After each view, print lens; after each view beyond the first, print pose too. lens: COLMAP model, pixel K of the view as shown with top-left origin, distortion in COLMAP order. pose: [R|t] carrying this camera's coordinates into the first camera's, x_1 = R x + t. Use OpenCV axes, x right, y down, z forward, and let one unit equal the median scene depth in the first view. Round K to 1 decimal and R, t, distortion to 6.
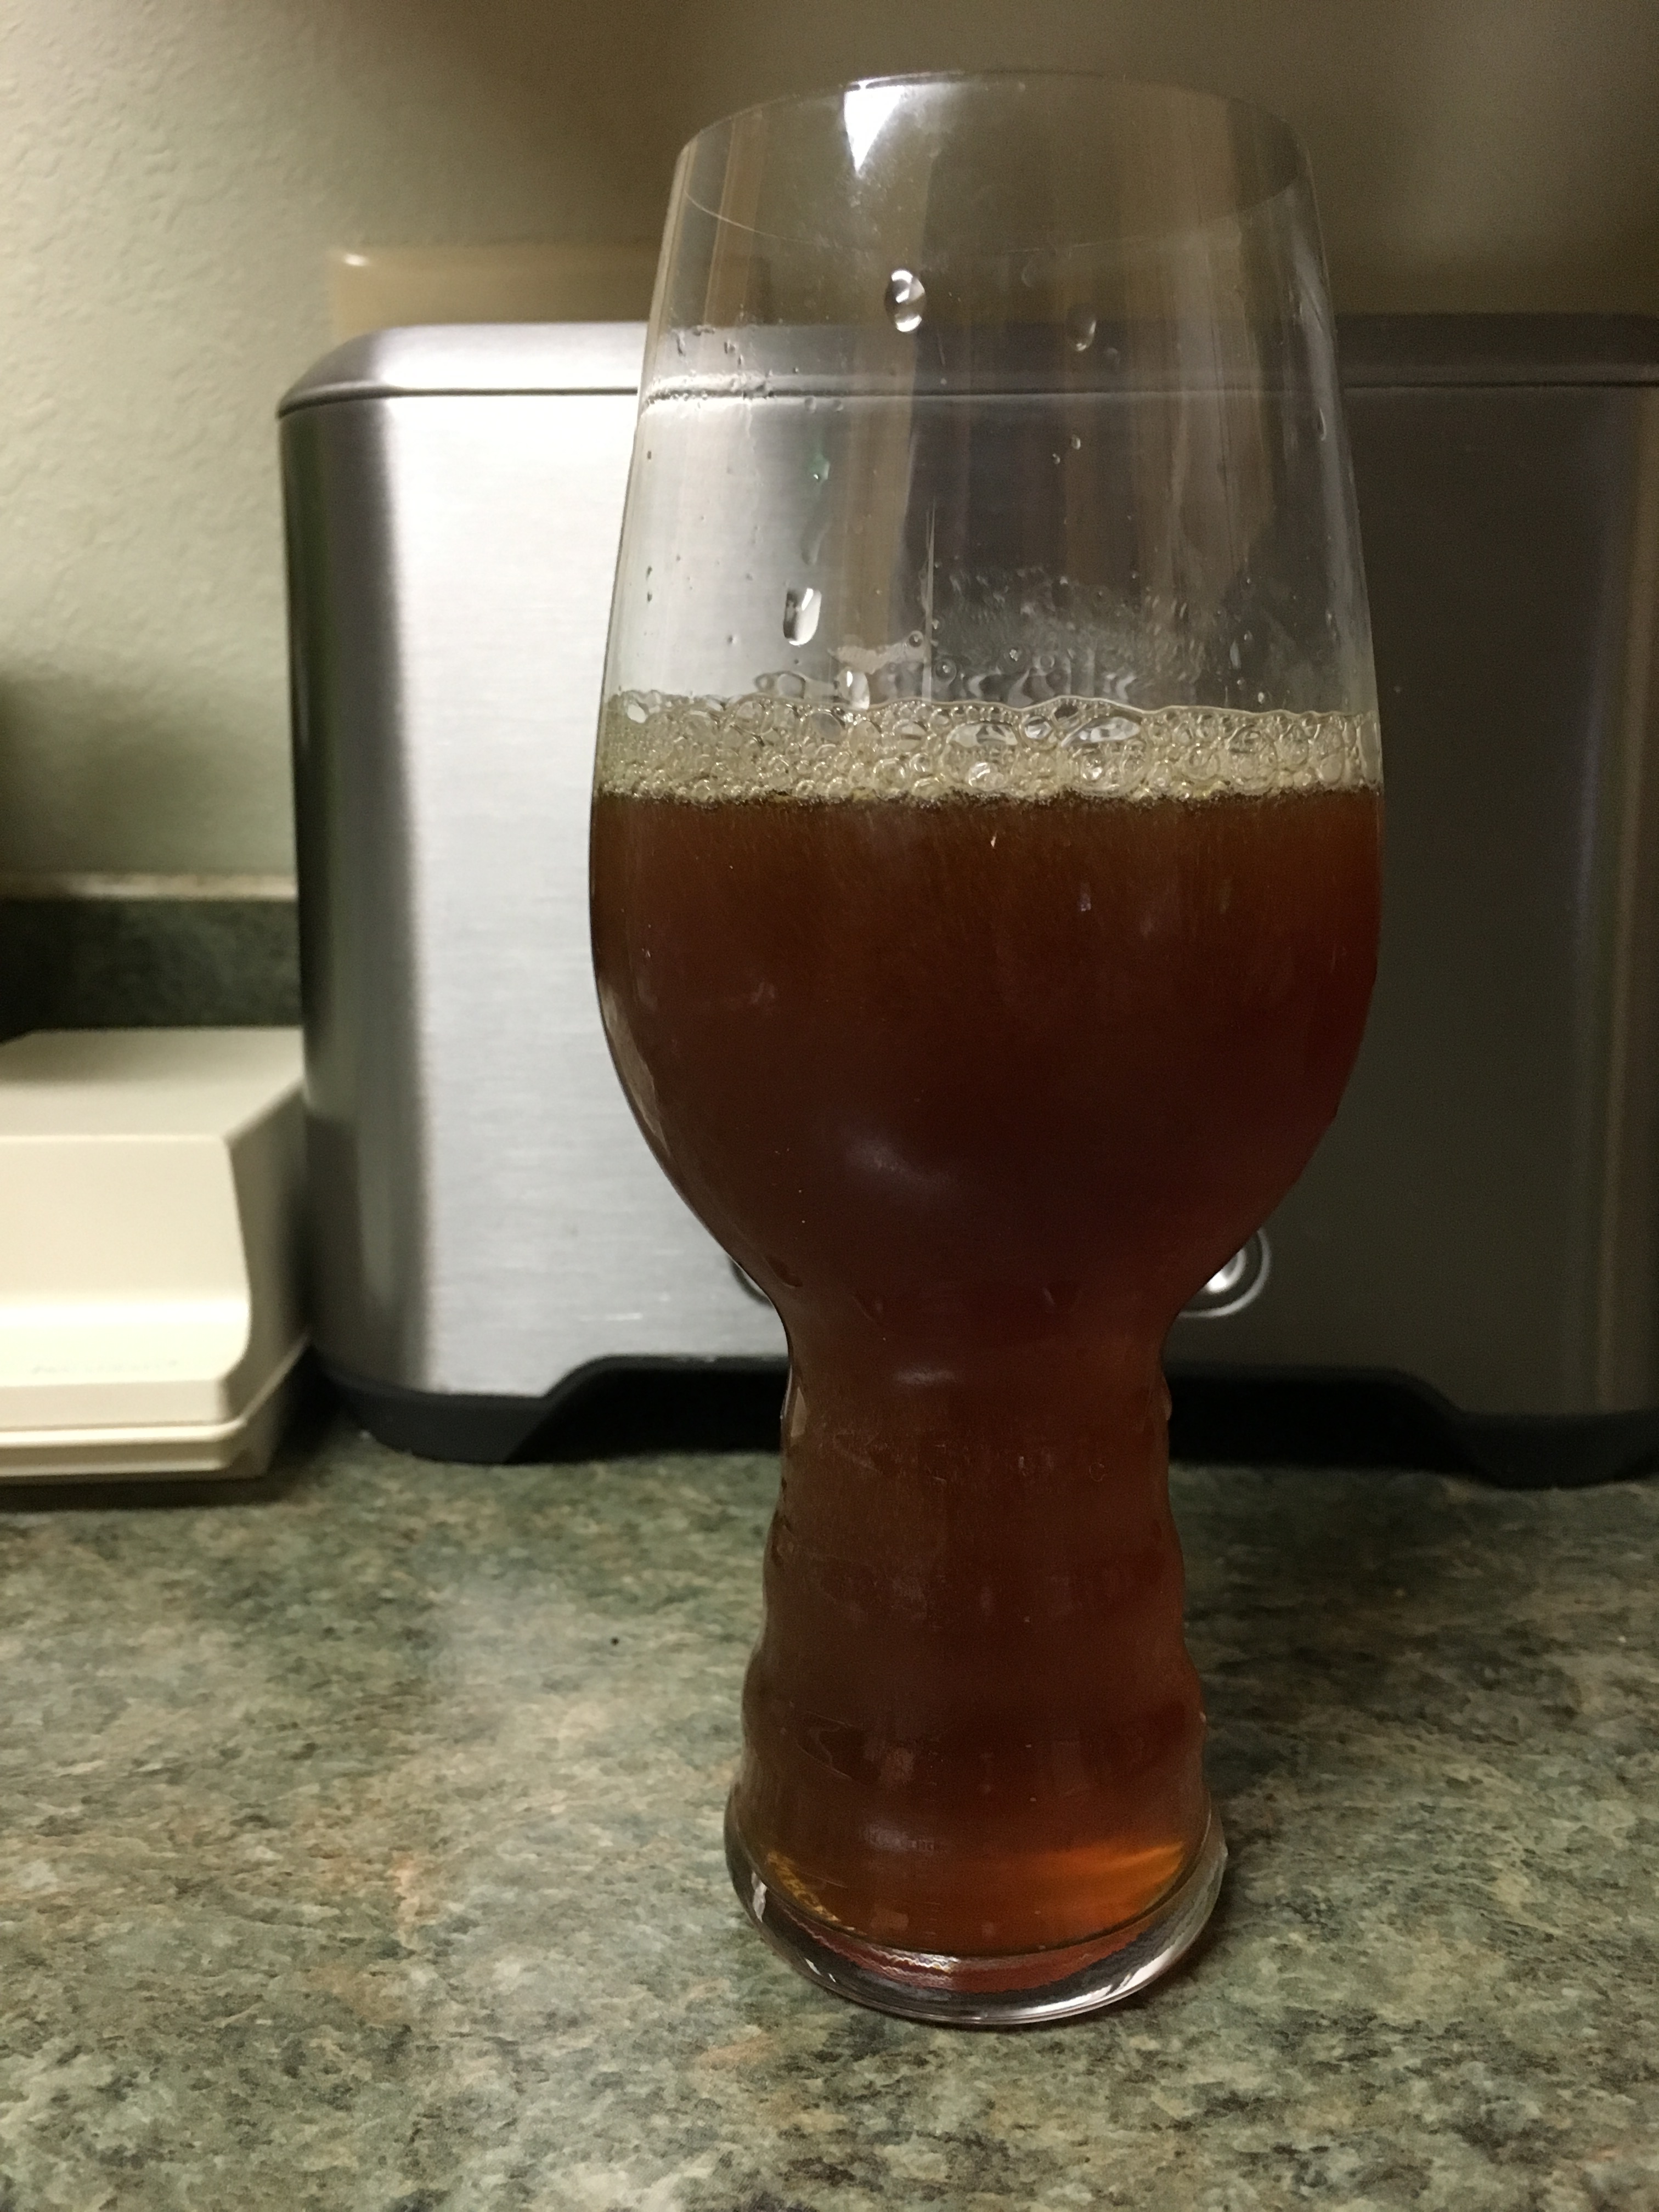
lens RADIAL K [[1920.1, 0, 830.3], [0, 1920.1, 1065.5], [0, 0, 1]] dist [0.060011, -0.110238]
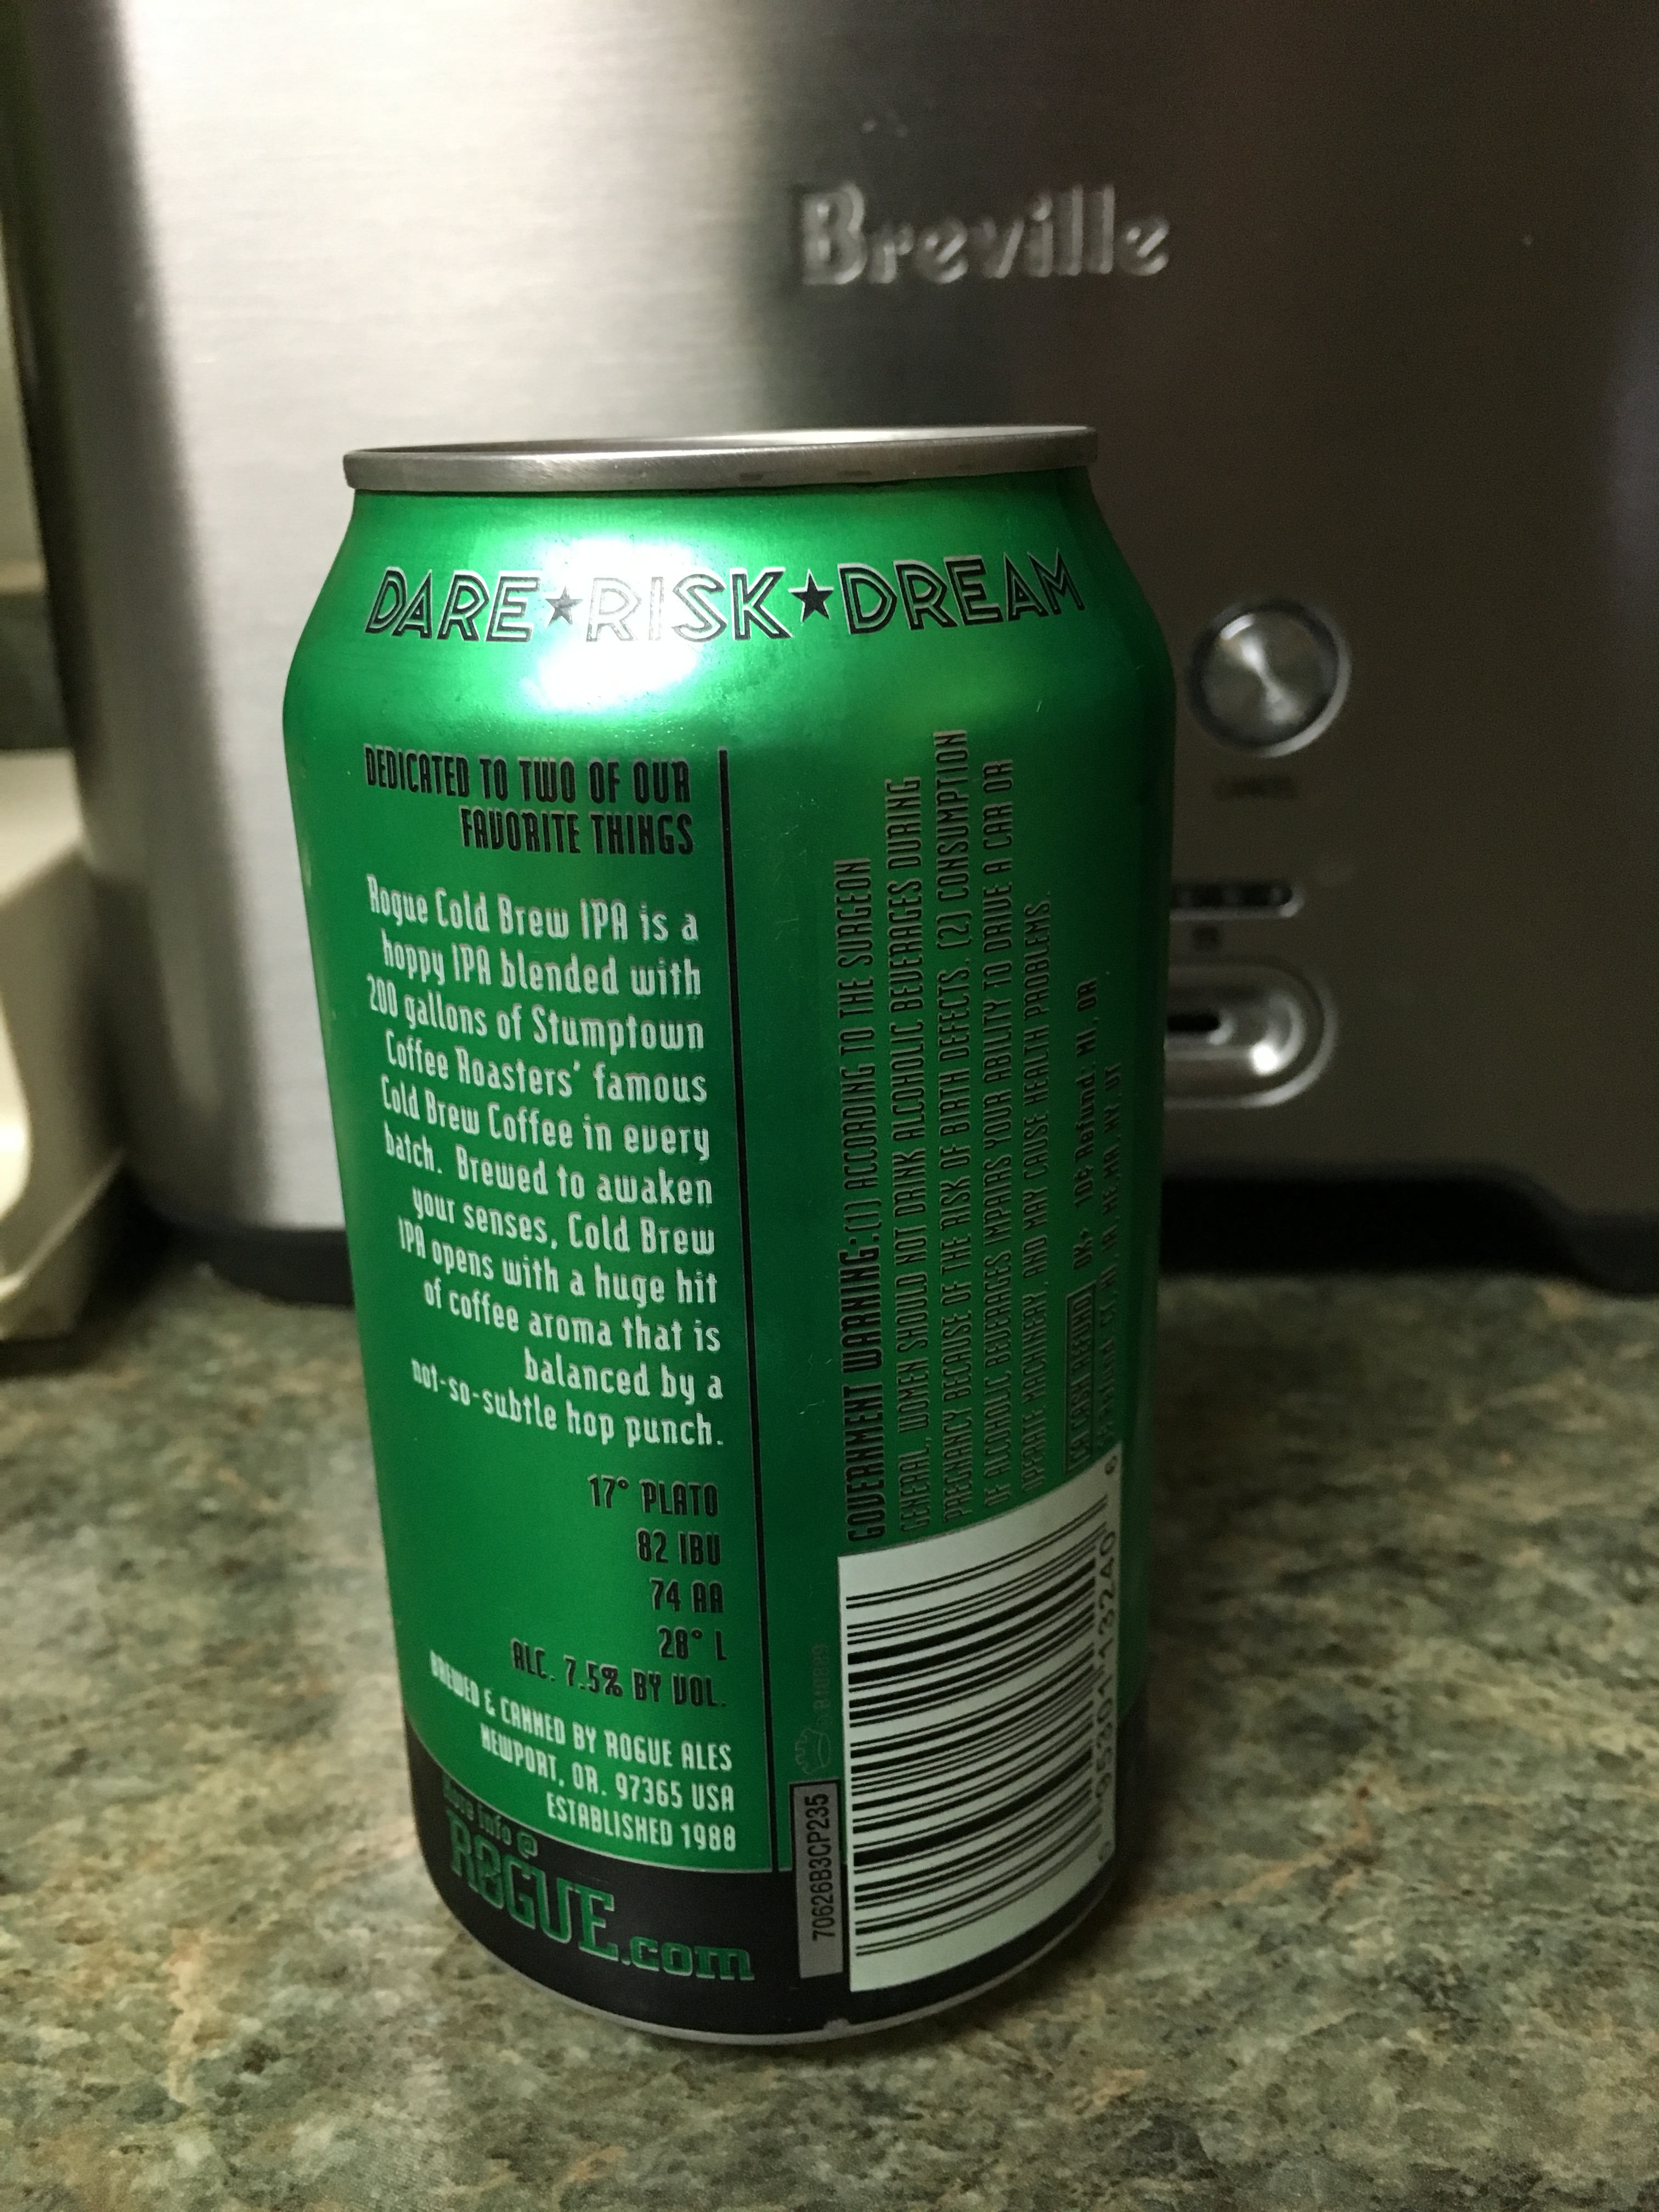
lens RADIAL K [[1933.8, 0, 829.5], [0, 1933.8, 1106.0], [0, 0, 1]] dist [0.053022, -0.118486]
pose [[0.999431, -0.033137, 0.006223, 0.028402], [0.031447, 0.982718, 0.182420, -0.026301], [-0.012160, -0.182121, 0.983201, 0.343593]]
